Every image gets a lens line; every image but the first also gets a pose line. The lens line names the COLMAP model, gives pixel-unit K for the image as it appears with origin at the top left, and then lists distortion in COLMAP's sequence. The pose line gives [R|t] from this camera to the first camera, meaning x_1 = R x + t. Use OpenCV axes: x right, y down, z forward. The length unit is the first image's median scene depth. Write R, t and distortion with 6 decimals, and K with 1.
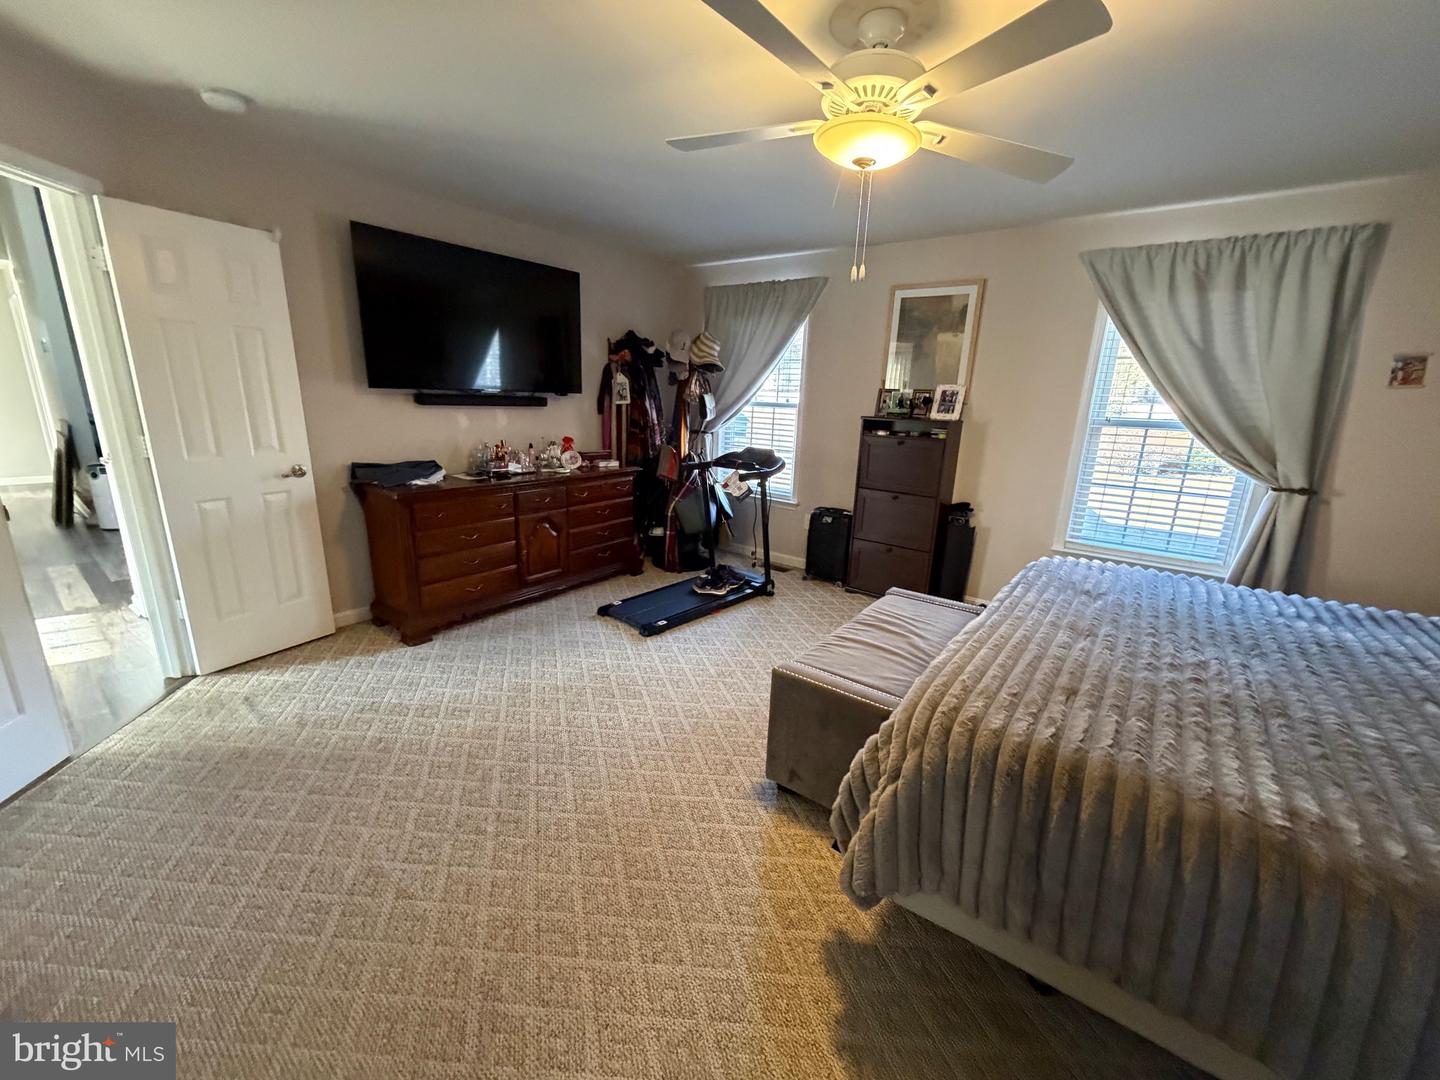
lens RADIAL K [[571.3, 0, 723.5], [0, 571.3, 537.8], [0, 0, 1]] dist [0.002032, 0.000019]
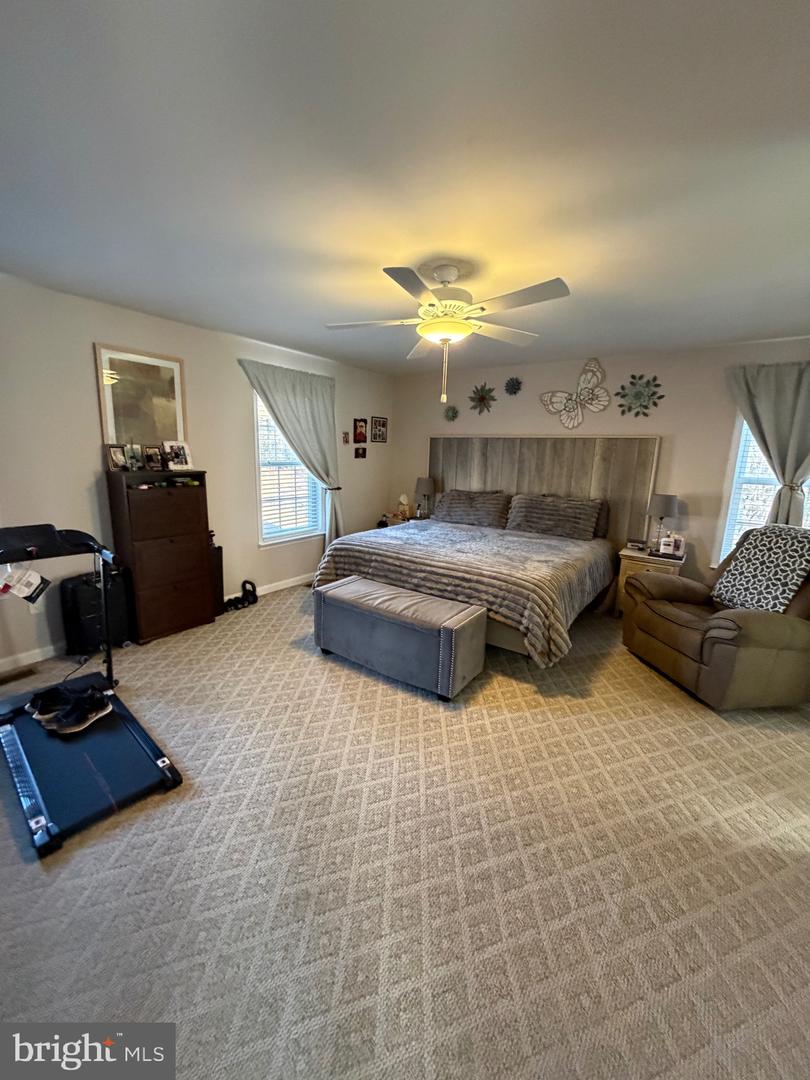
lens RADIAL K [[428.5, 0, 407.8], [0, 428.5, 534.1], [0, 0, 1]] dist [0.002032, 0.000019]
pose [[-0.032349, -0.228557, 0.972993, -0.610565], [0.221584, 0.947637, 0.229968, -0.201701], [-0.974605, 0.223038, 0.019989, 0.607204]]
